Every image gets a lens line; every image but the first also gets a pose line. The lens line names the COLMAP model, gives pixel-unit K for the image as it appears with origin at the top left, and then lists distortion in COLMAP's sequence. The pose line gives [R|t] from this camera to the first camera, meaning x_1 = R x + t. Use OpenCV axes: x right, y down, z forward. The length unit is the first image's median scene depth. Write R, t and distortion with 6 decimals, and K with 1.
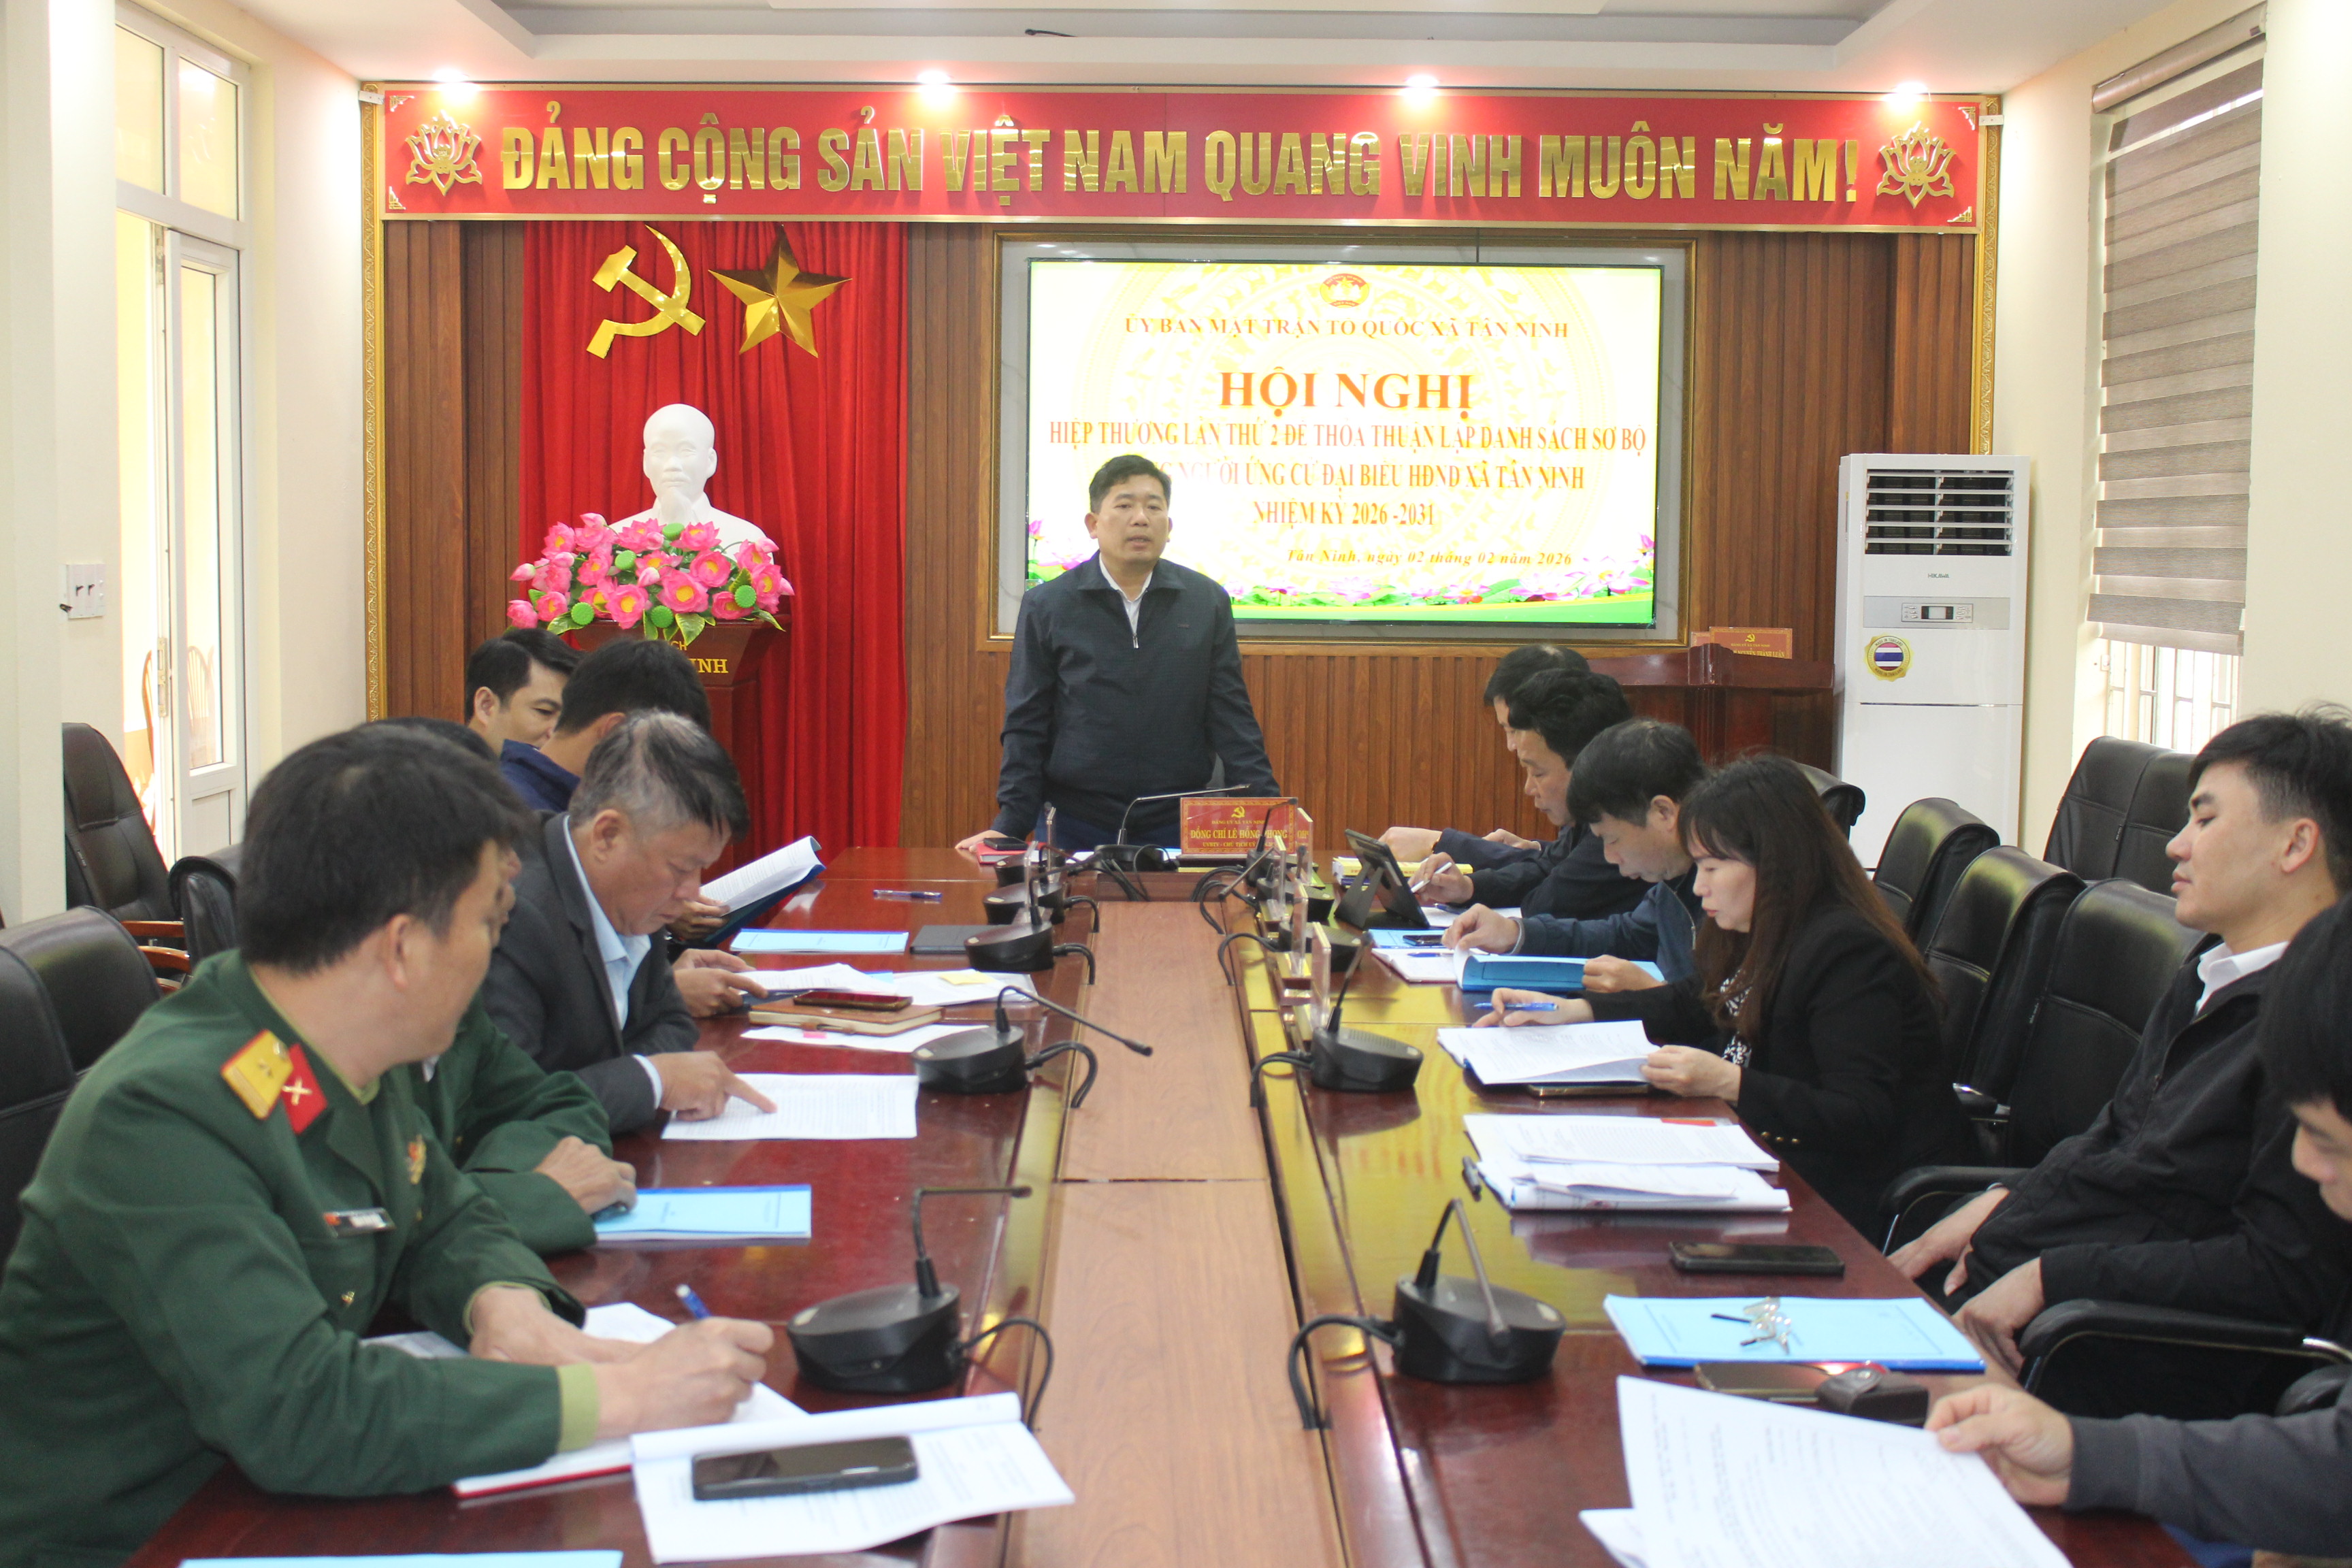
lens RADIAL K [[2951.9, 0, 1165.6], [0, 2951.9, 786.5], [0, 0, 1]] dist [-0.138489, 0.000000]
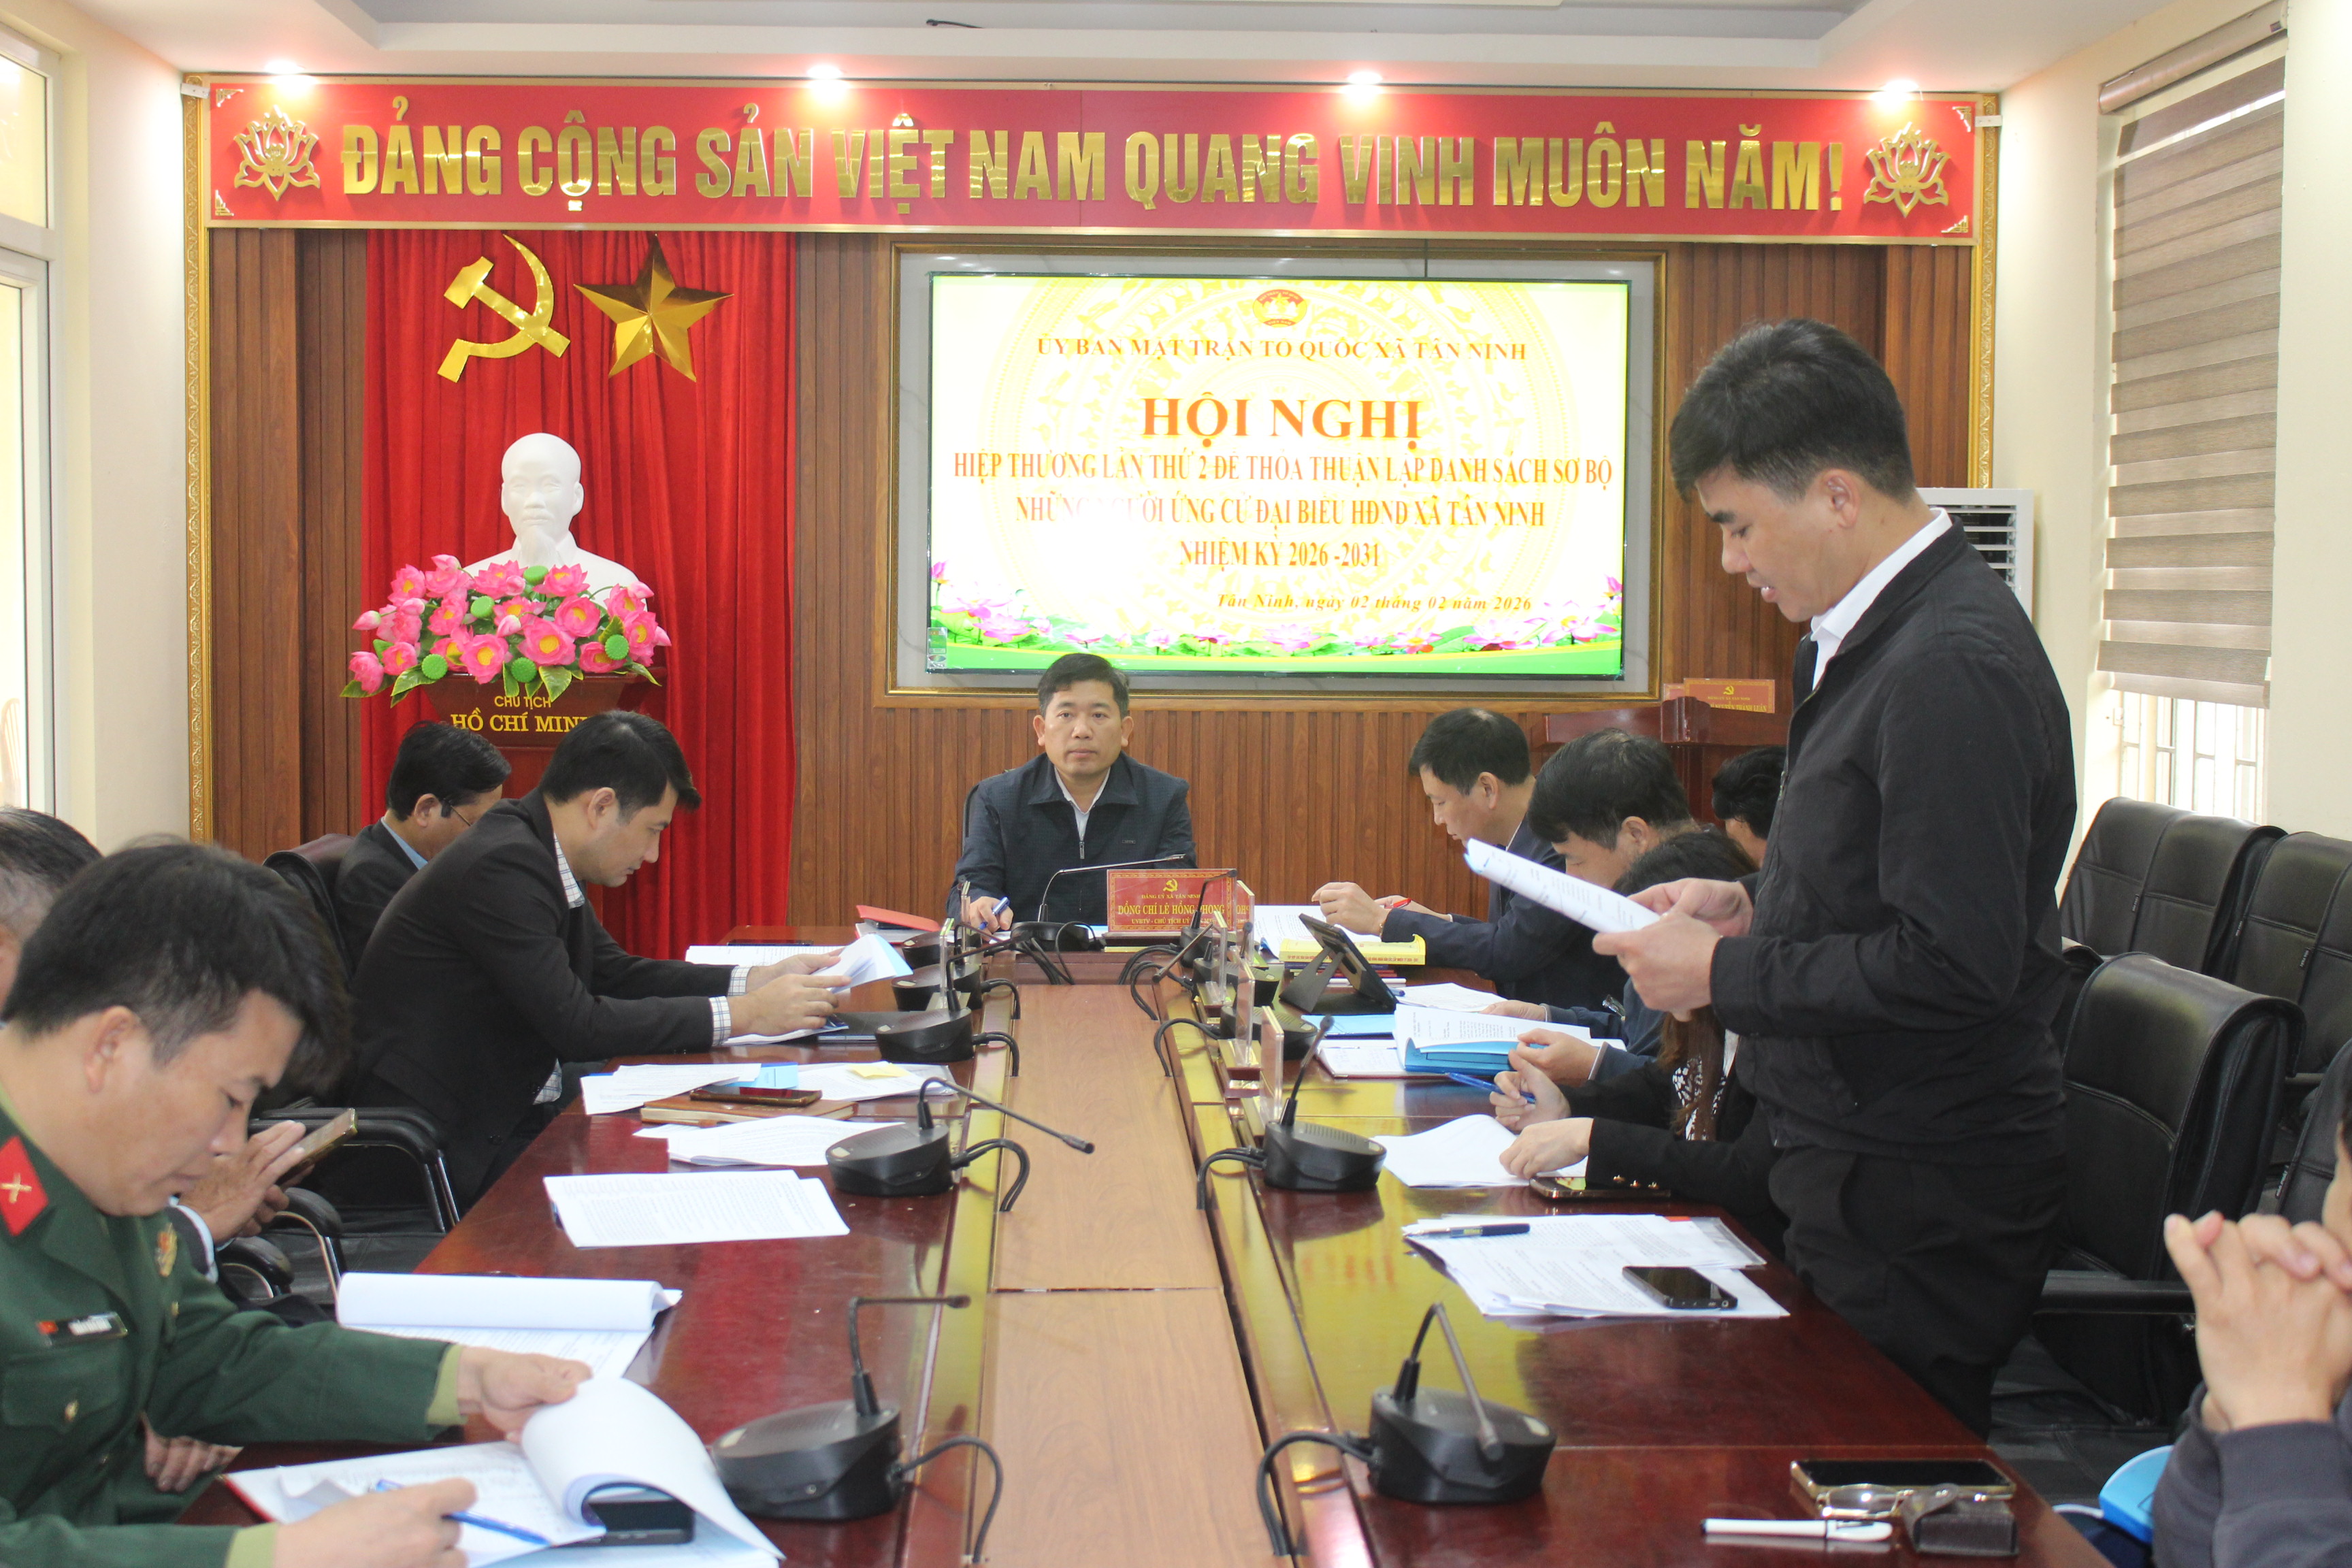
lens RADIAL K [[3334.7, 0, 1181.9], [0, 3334.7, 783.7], [0, 0, 1]] dist [-0.148426, 0.000000]
pose [[0.999259, -0.003465, 0.038340, -0.009025], [0.004284, 0.999764, -0.021297, -0.000582], [-0.038257, 0.021446, 0.999038, -0.018675]]
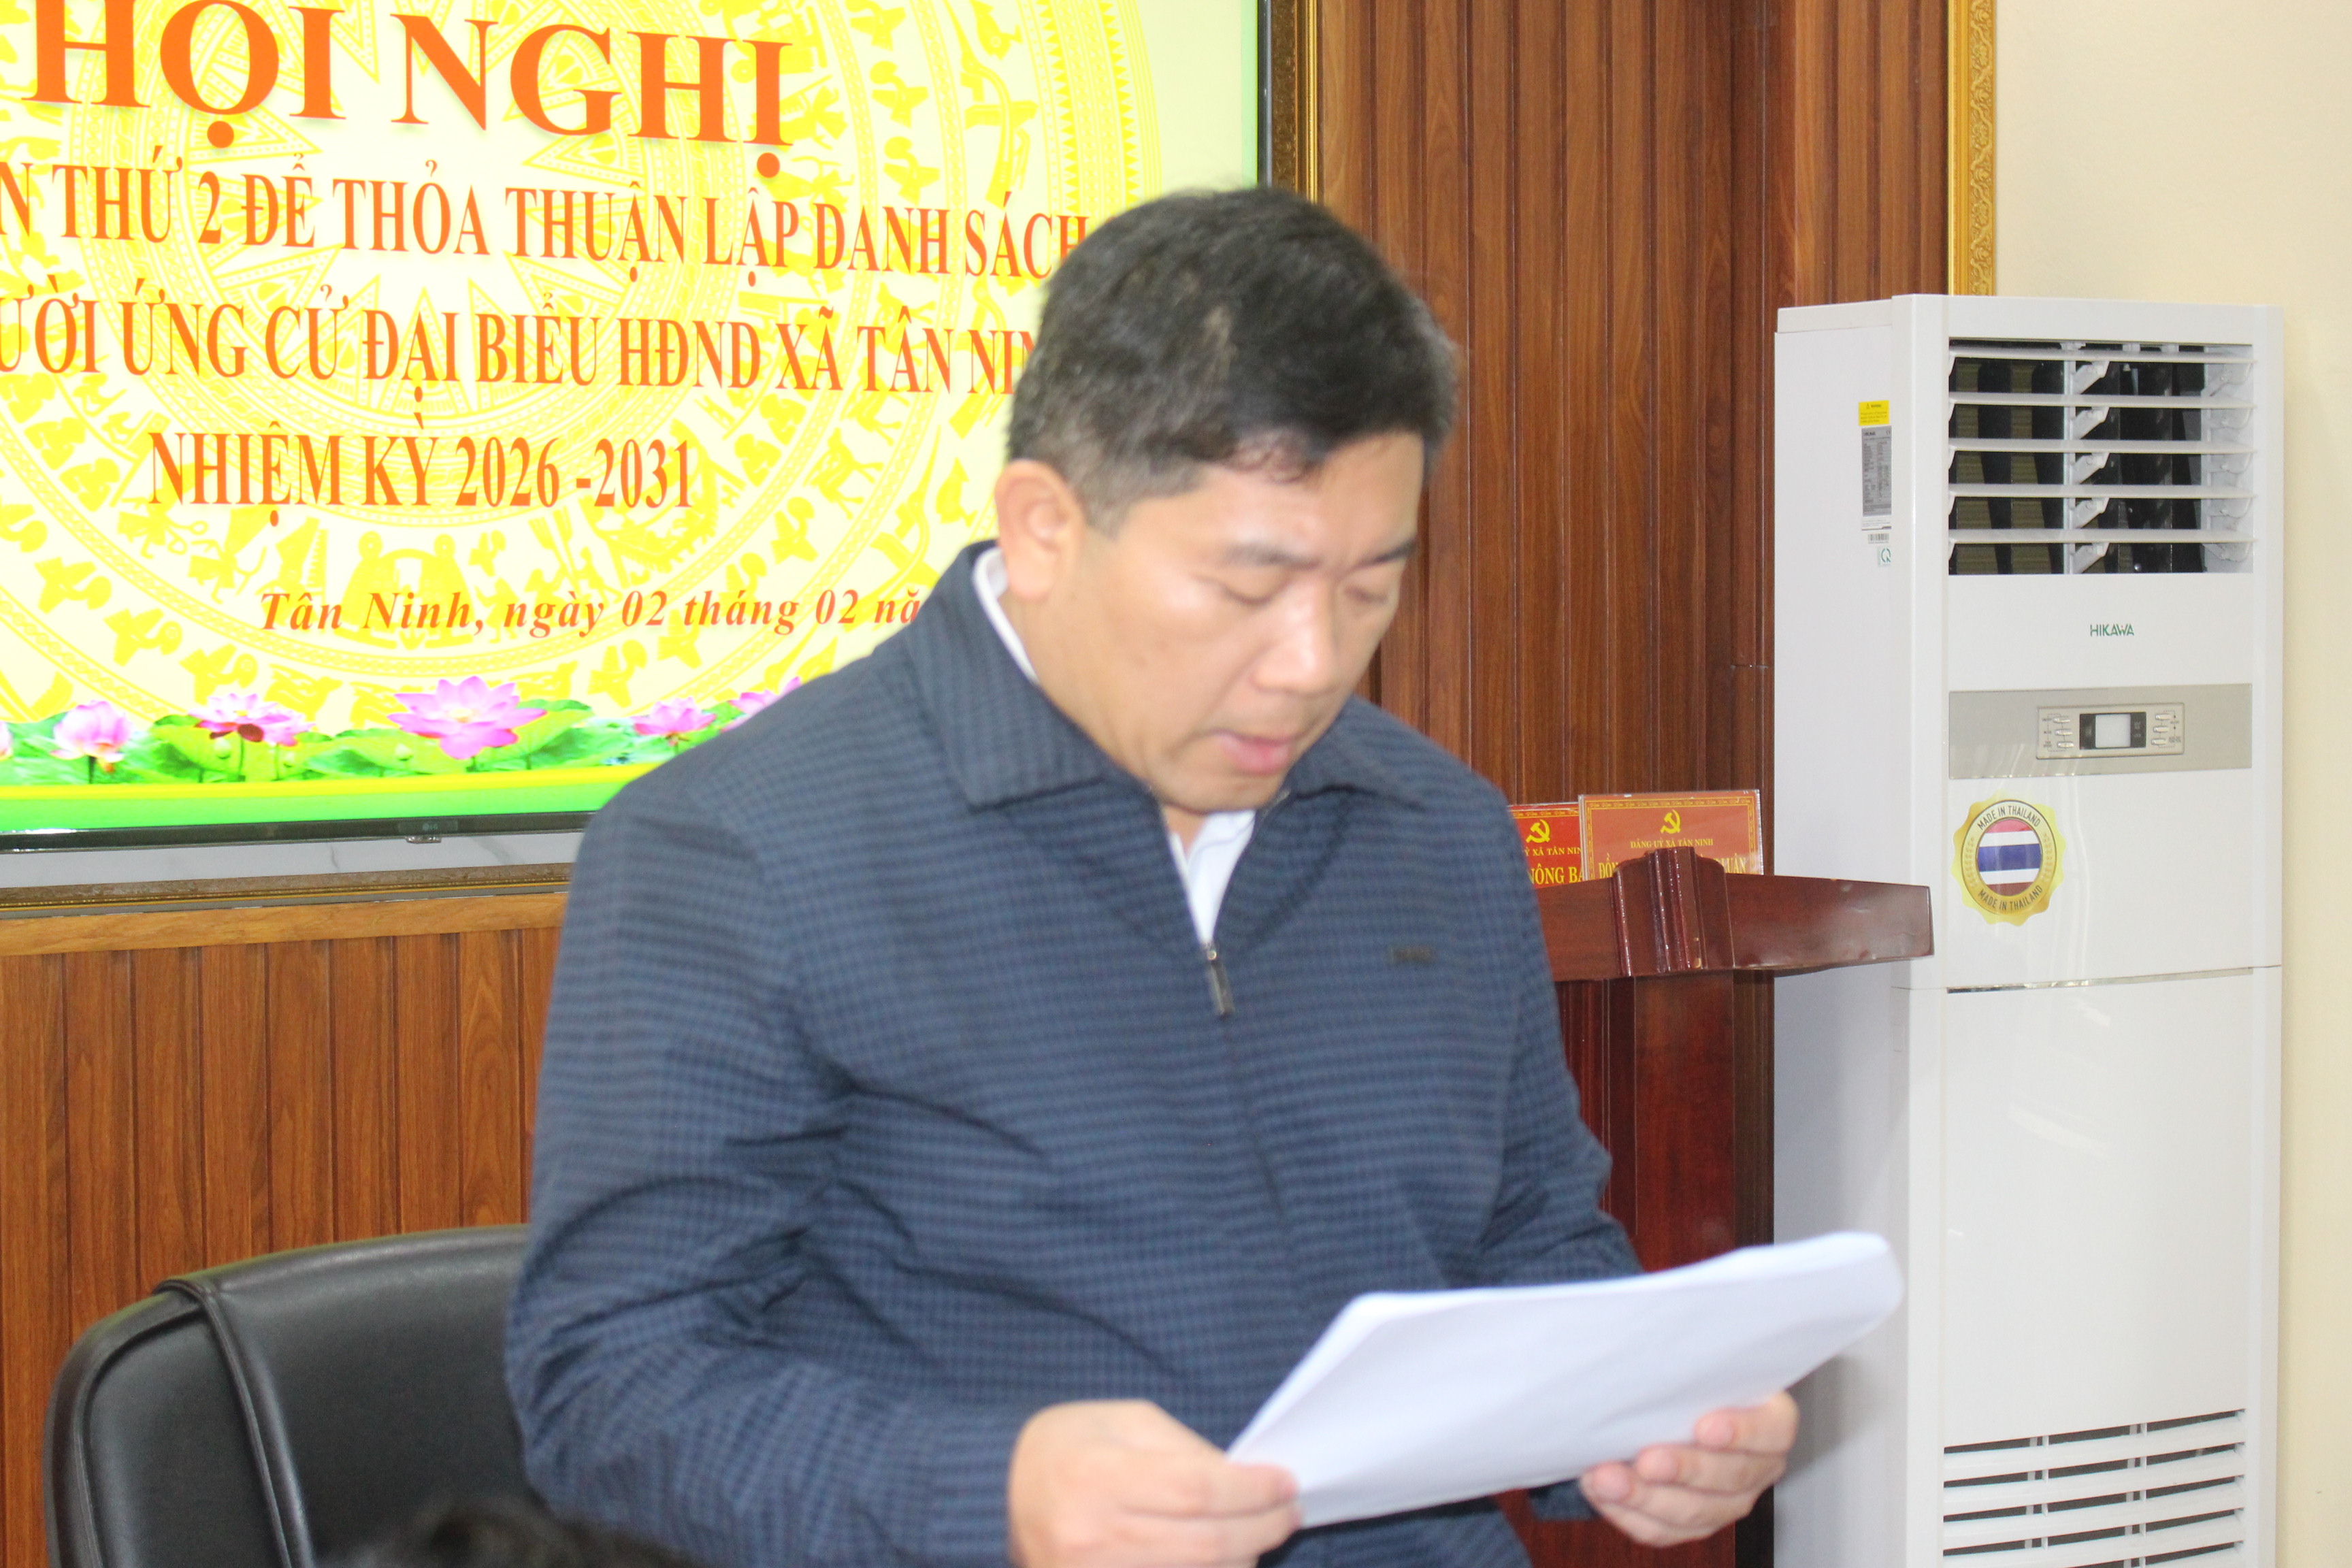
lens RADIAL K [[4315.4, 0, 1177.8], [0, 4315.4, 780.5], [0, 0, 1]] dist [-0.031476, 0.000000]
pose [[0.821445, -0.040251, 0.568866, -0.133117], [0.059860, 0.998081, -0.015818, -0.049053], [-0.567137, 0.047046, 0.822278, 0.590792]]
